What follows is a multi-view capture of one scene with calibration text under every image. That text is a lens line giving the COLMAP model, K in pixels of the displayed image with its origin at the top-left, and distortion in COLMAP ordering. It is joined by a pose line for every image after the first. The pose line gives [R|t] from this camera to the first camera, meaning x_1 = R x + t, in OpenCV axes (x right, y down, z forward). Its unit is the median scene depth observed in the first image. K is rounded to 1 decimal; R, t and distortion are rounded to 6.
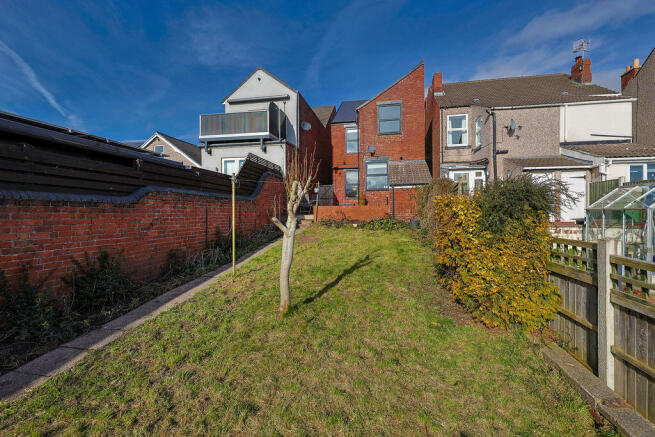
lens RADIAL K [[293.1, 0, 329.6], [0, 293.1, 213.9], [0, 0, 1]] dist [-0.000989, -0.004153]
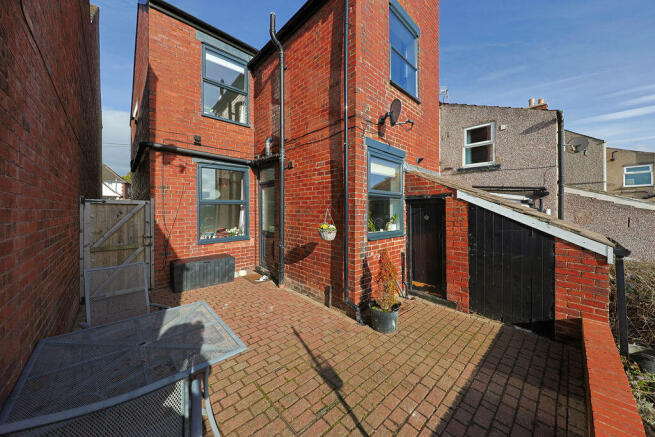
lens RADIAL K [[234.2, 0, 338.2], [0, 234.2, 207.8], [0, 0, 1]] dist [-0.000487, -0.000007]
pose [[0.564377, 0.008317, 0.825475, -0.136922], [-0.003717, 0.999965, -0.007533, -0.141765], [-0.825509, 0.001183, 0.564388, 1.100731]]
